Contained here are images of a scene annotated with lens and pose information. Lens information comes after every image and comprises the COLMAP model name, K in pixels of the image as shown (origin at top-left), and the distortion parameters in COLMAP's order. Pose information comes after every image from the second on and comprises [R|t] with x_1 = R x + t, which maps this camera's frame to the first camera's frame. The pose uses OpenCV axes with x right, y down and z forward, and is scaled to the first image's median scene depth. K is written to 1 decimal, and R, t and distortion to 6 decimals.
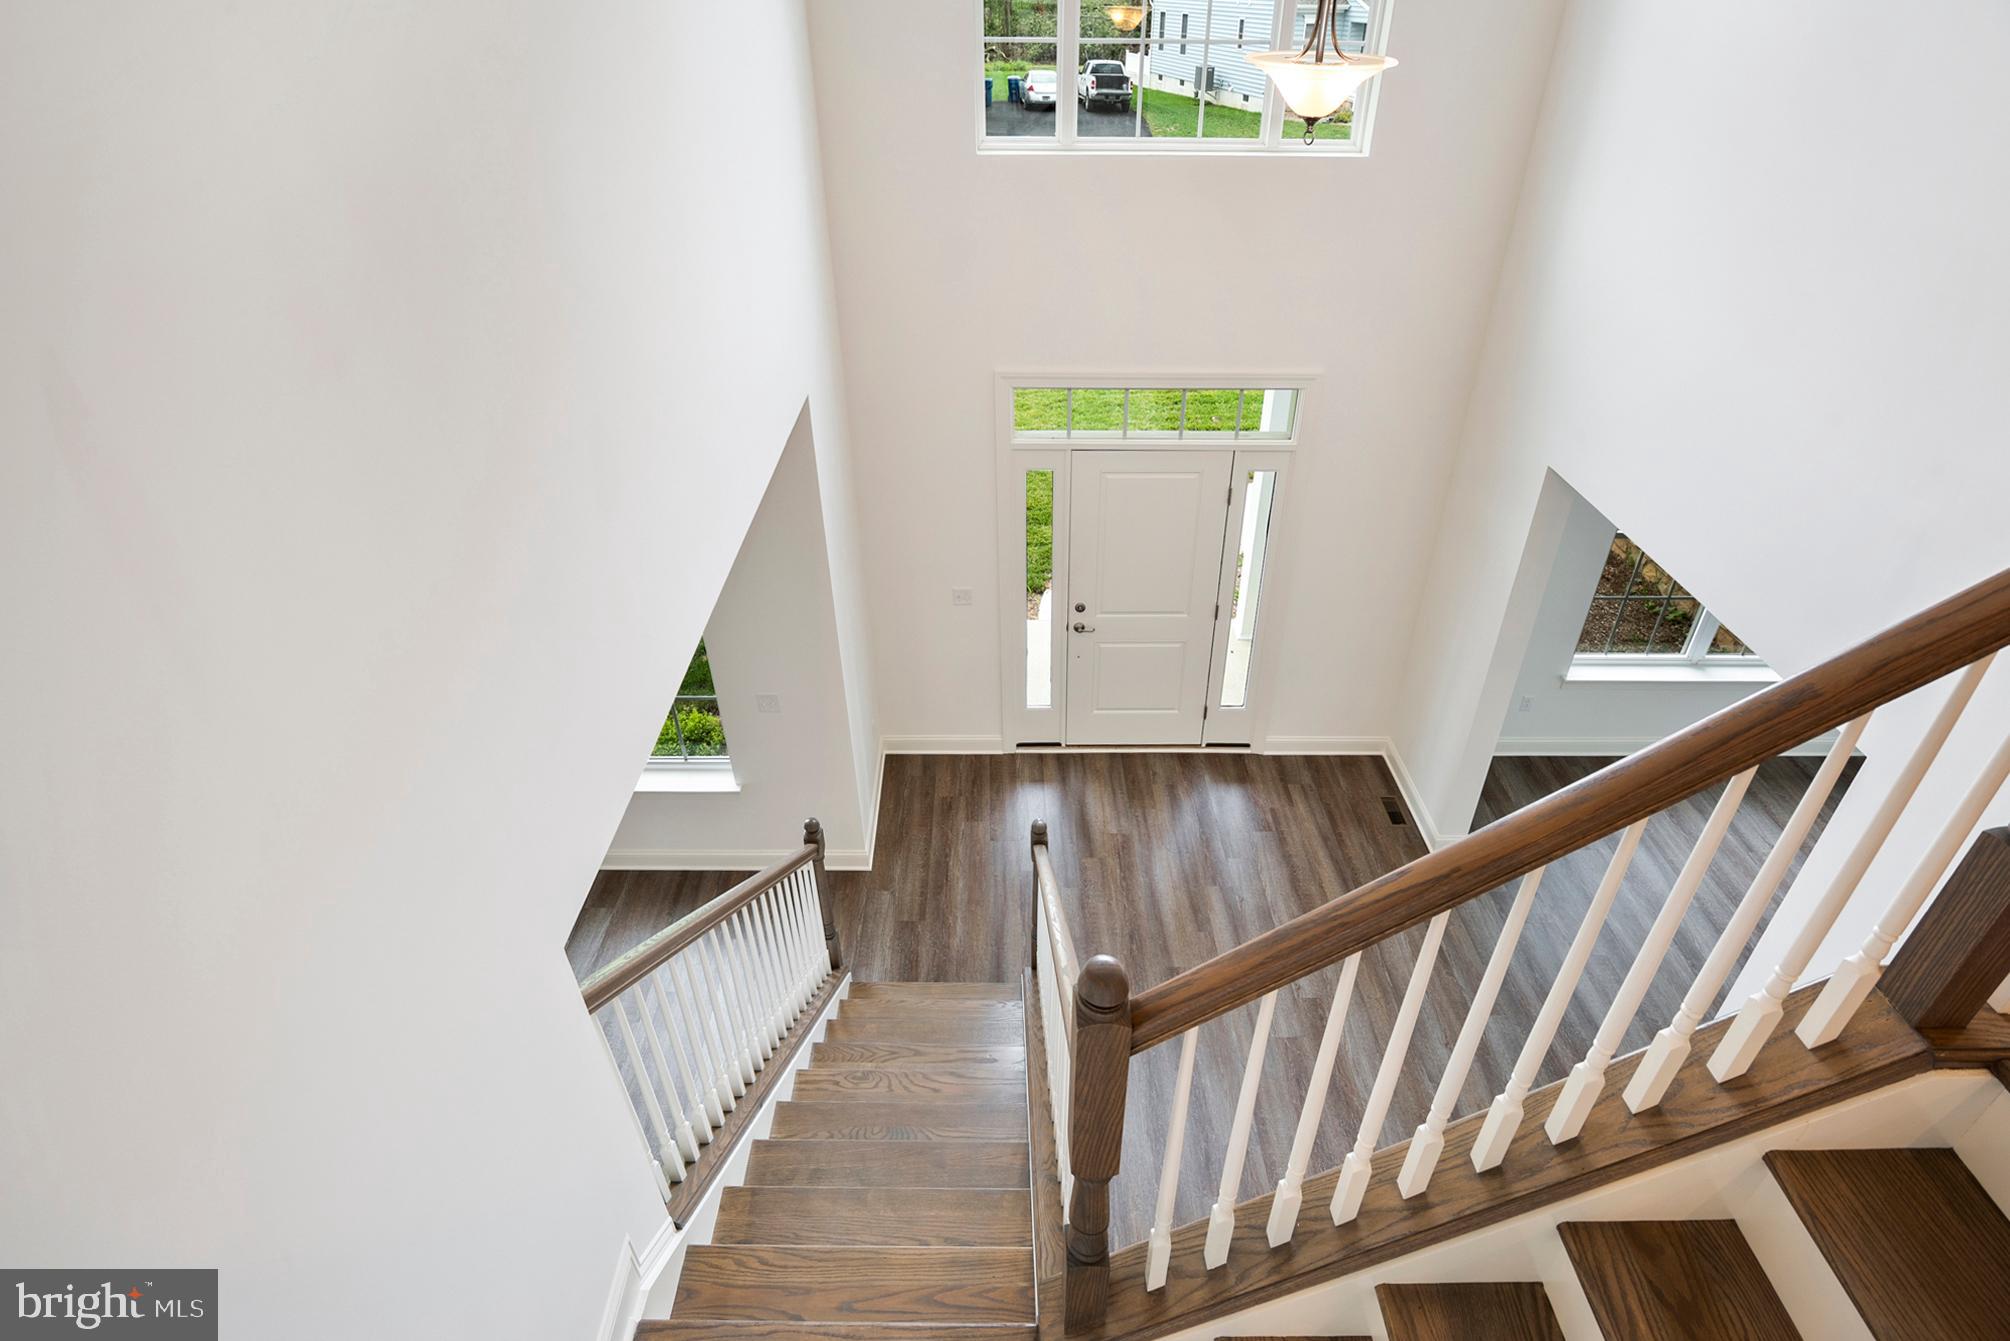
lens RADIAL K [[1024.1, 0, 1009.8], [0, 1024.1, 669.2], [0, 0, 1]] dist [-0.009737, -0.002683]
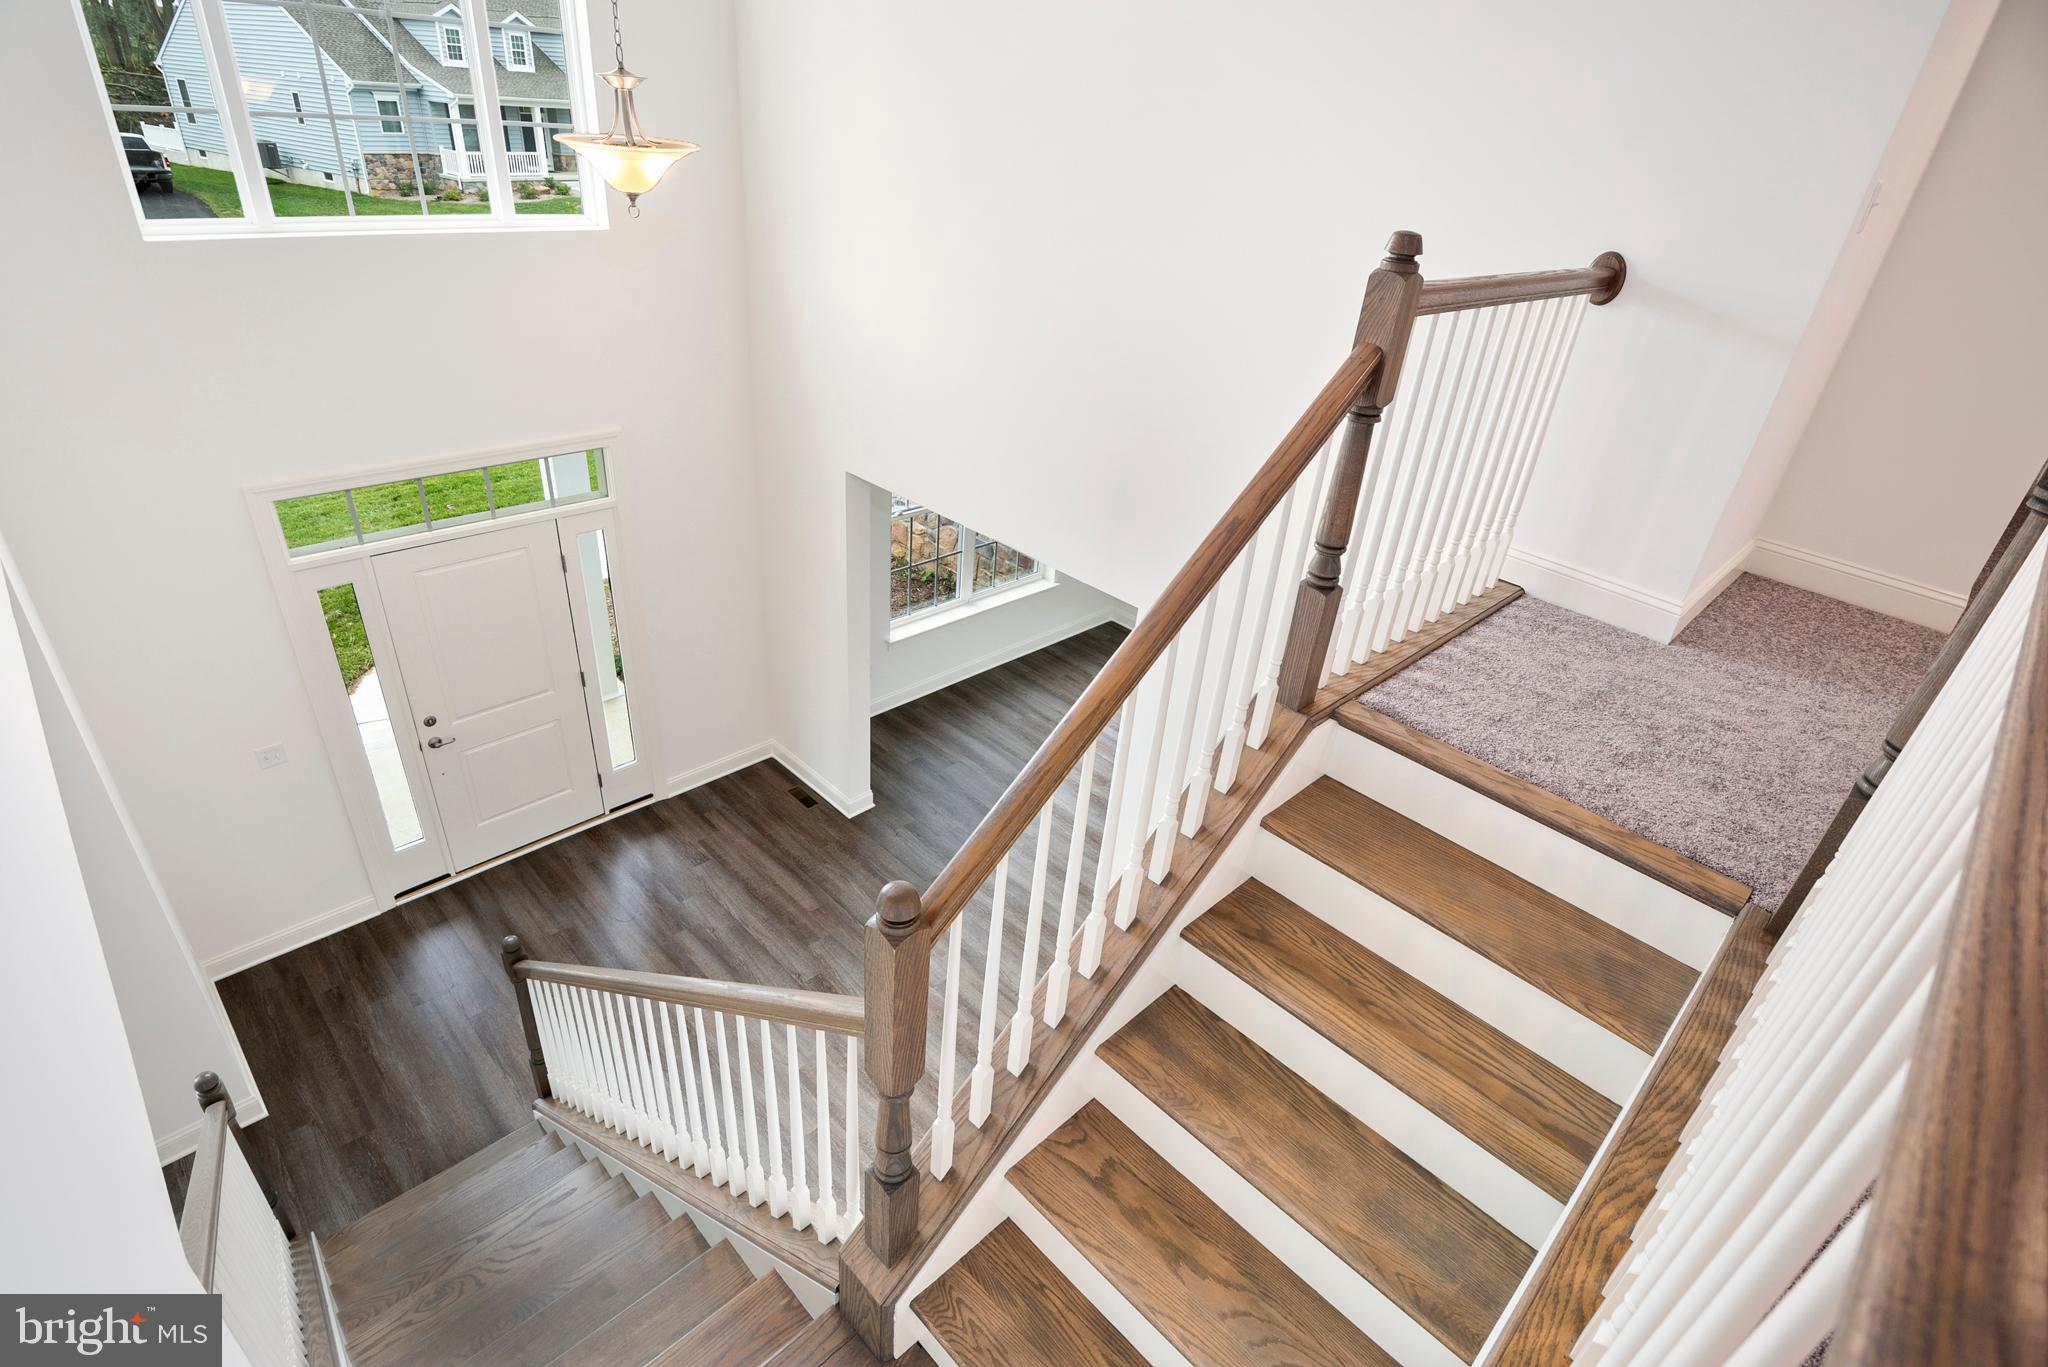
lens RADIAL K [[1012.6, 0, 975.4], [0, 1012.6, 679.8], [0, 0, 1]] dist [-0.009257, 0.000290]
pose [[0.729775, -0.299219, 0.614732, -0.125297], [0.328126, 0.942108, 0.069036, 0.002365], [-0.599801, 0.151329, 0.785709, -0.004418]]
